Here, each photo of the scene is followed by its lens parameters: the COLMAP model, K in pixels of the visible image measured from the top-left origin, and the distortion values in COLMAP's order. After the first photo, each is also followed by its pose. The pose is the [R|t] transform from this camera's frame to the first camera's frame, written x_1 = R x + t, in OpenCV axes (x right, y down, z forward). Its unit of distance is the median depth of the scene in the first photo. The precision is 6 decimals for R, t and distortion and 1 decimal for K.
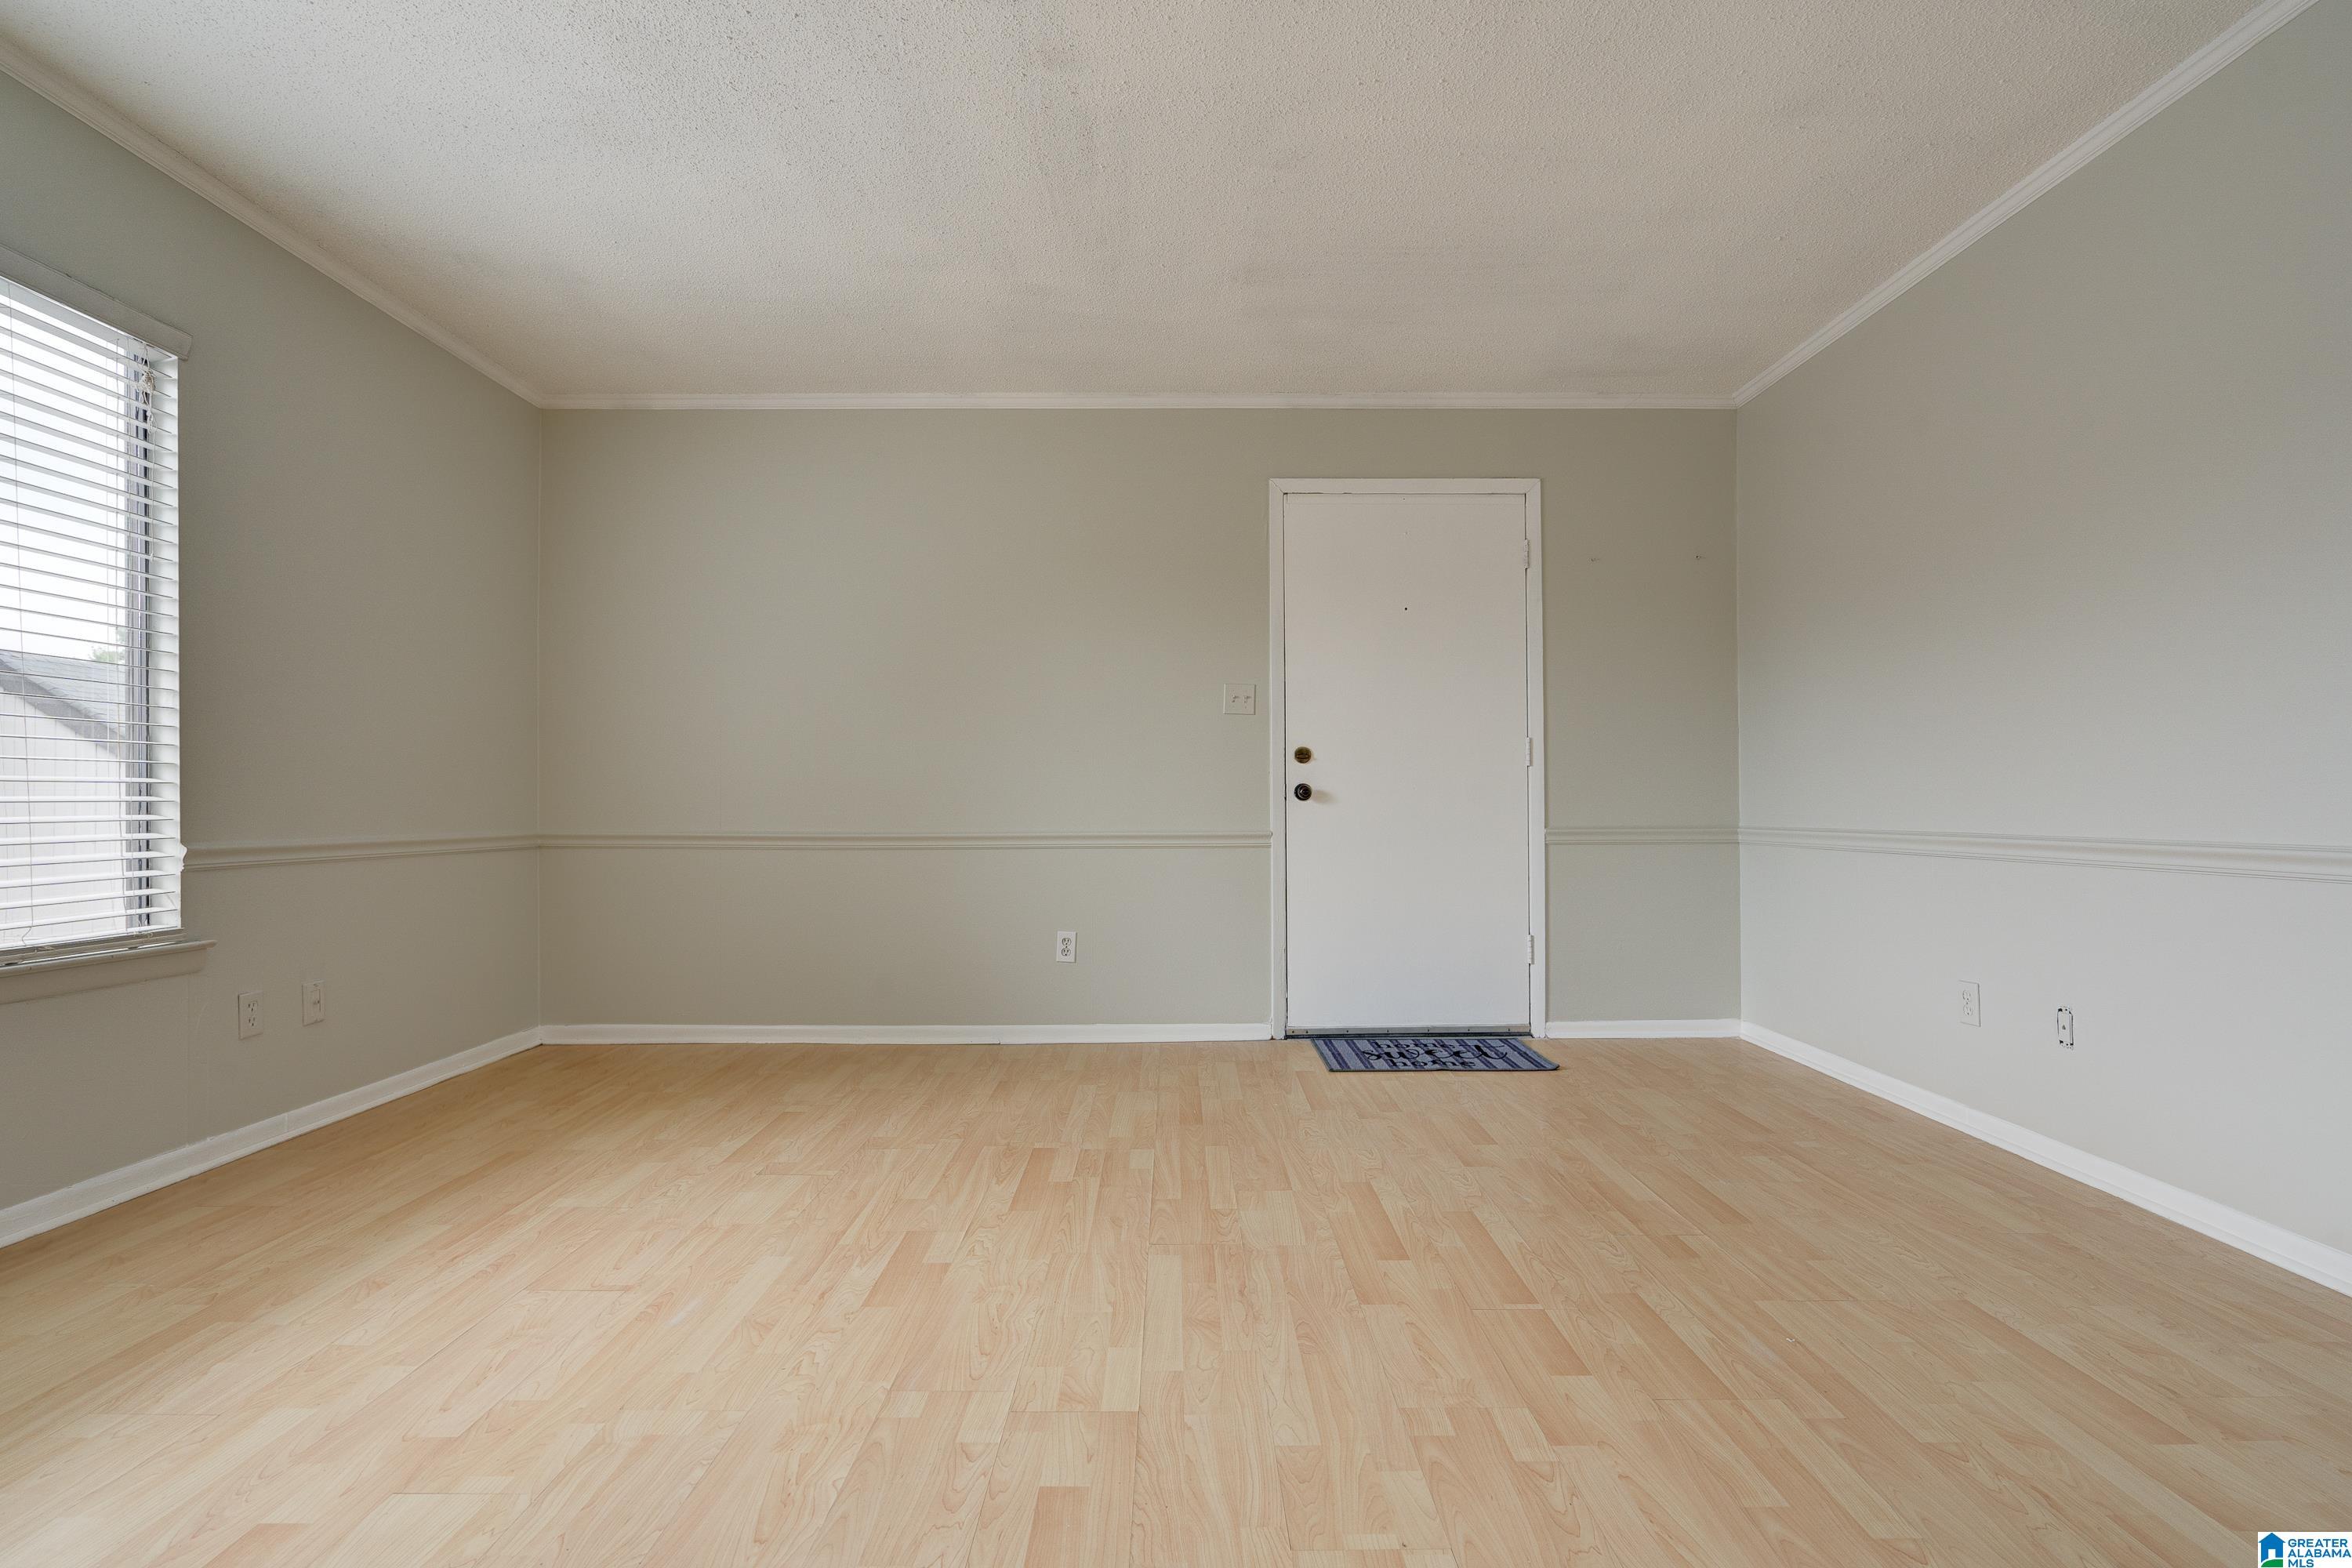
lens RADIAL K [[1064.9, 0, 1174.1], [0, 1064.9, 788.7], [0, 0, 1]] dist [-0.006376, 0.000766]
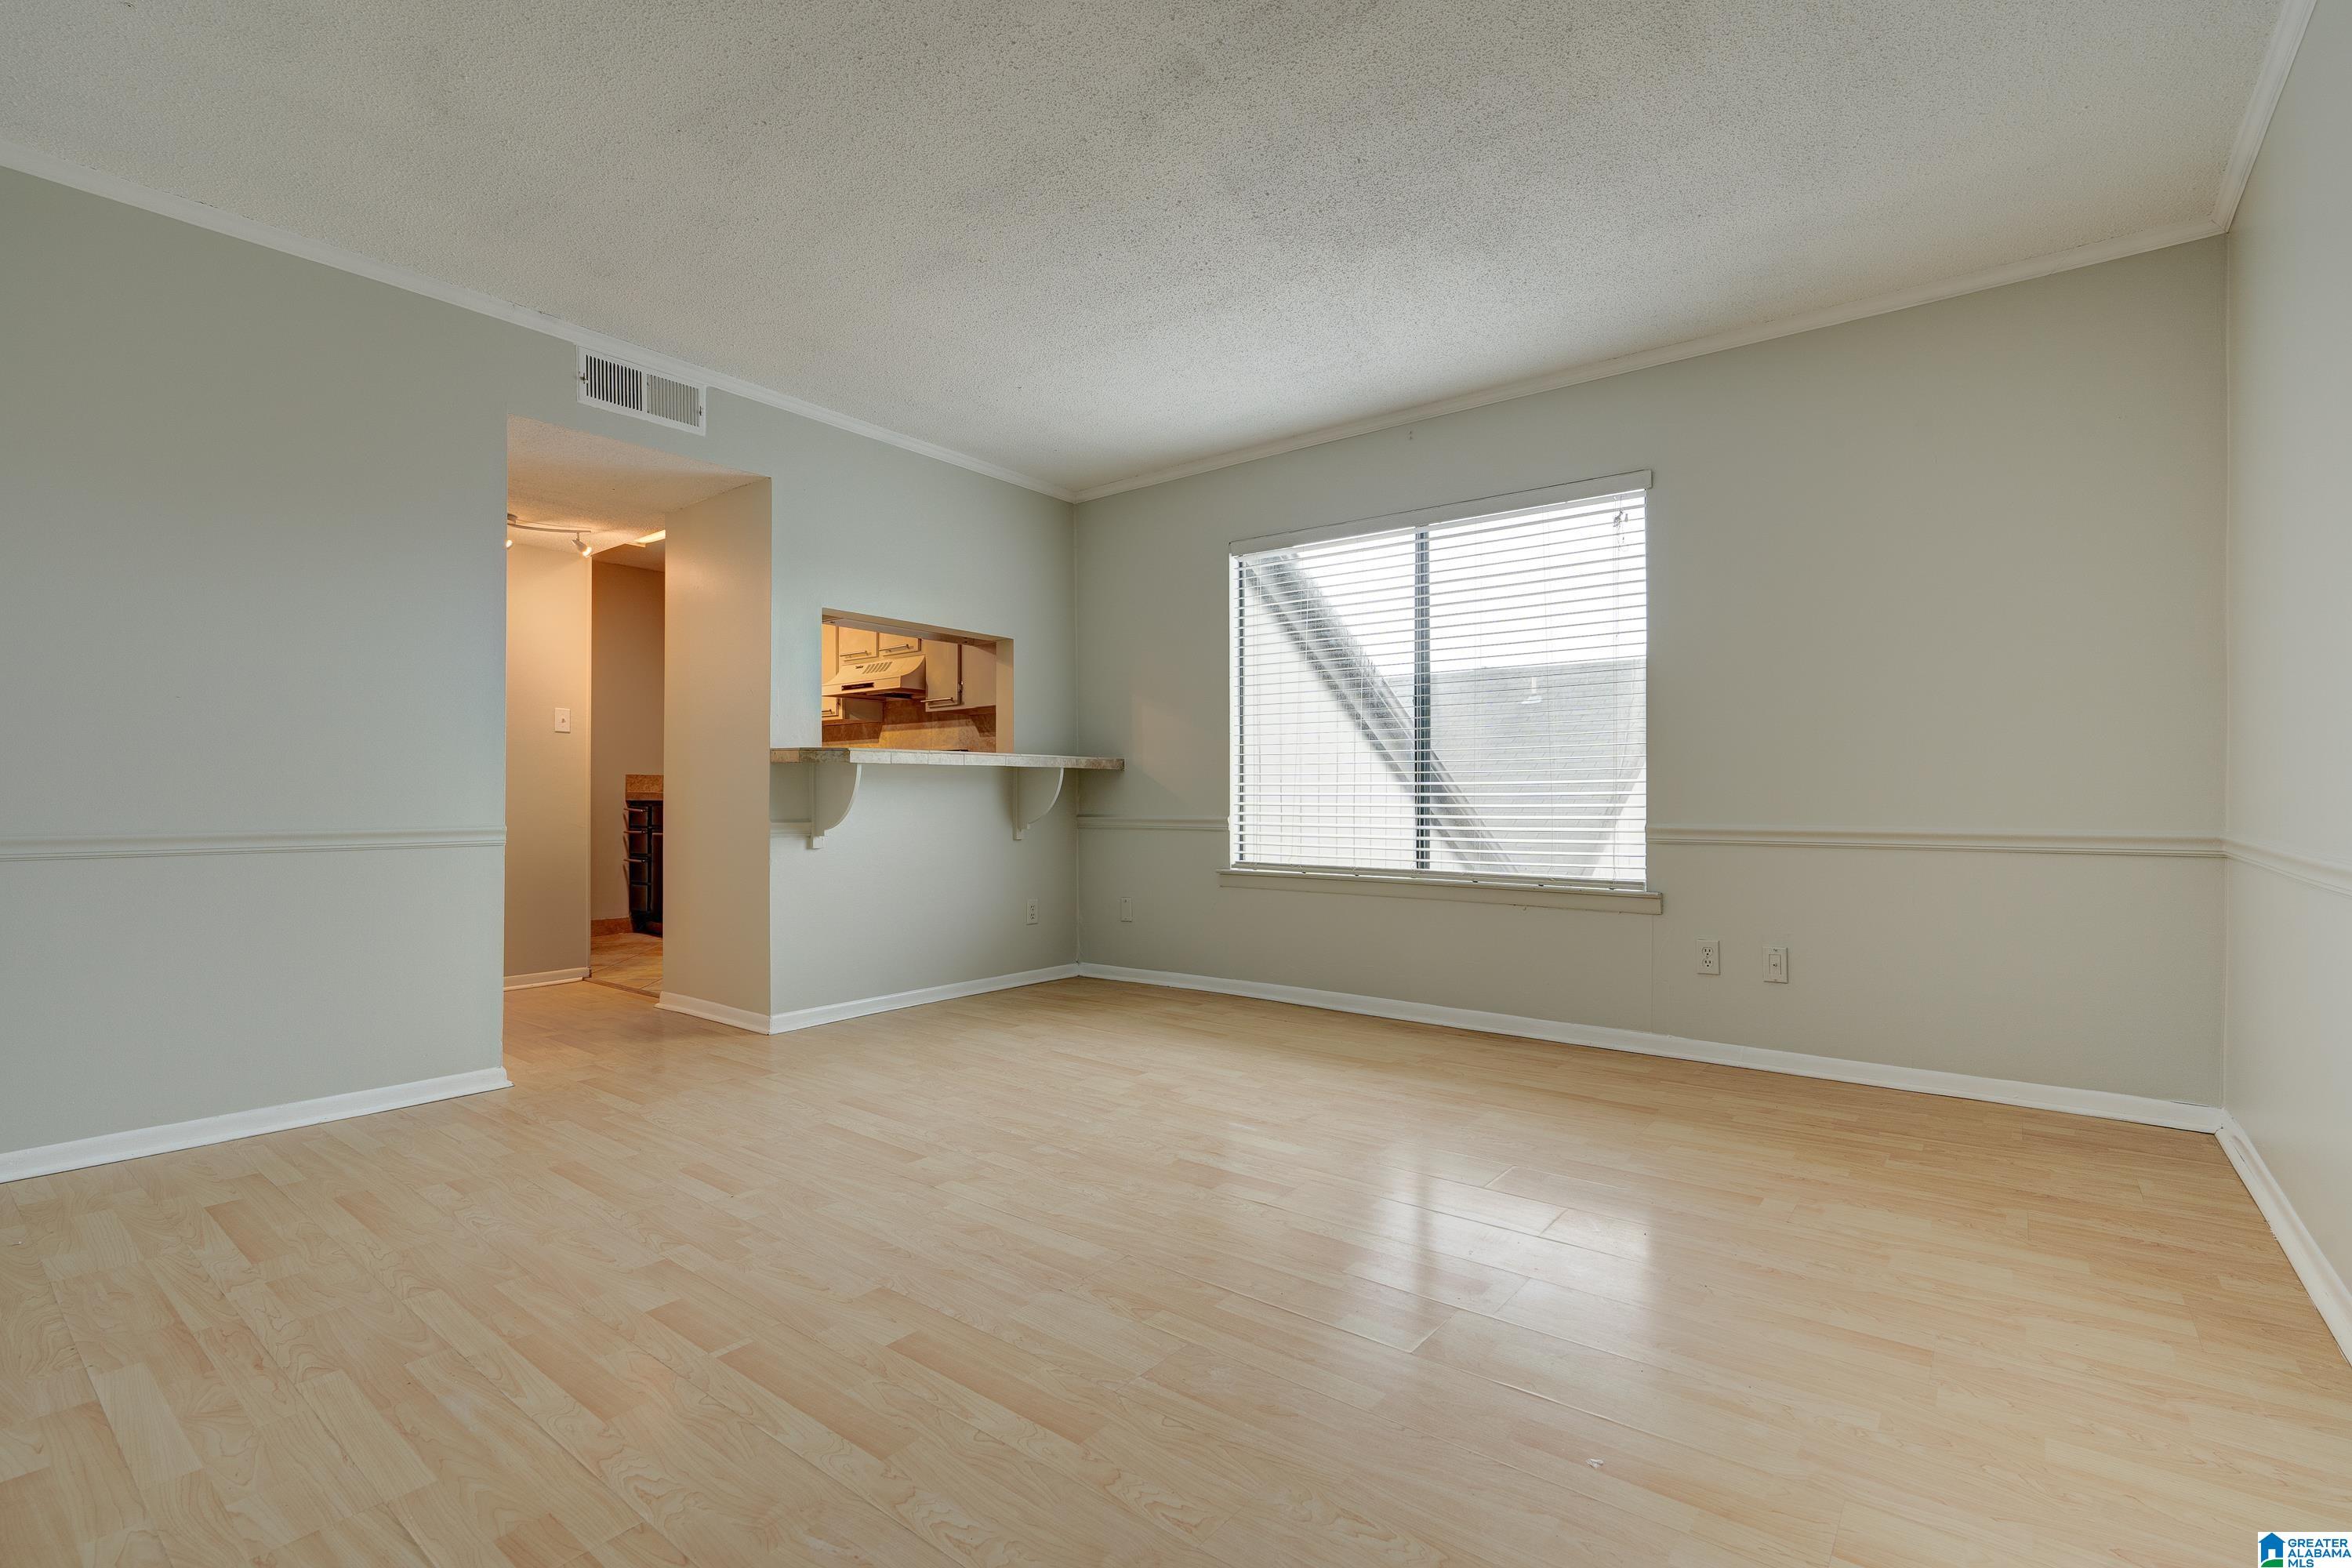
lens RADIAL K [[1064.9, 0, 1174.1], [0, 1064.9, 788.7], [0, 0, 1]] dist [-0.006376, 0.000766]
pose [[-0.619541, -0.004324, -0.784952, 0.826726], [0.016397, 0.999695, -0.018449, 0.027547], [0.784793, -0.024301, -0.619282, 1.908586]]
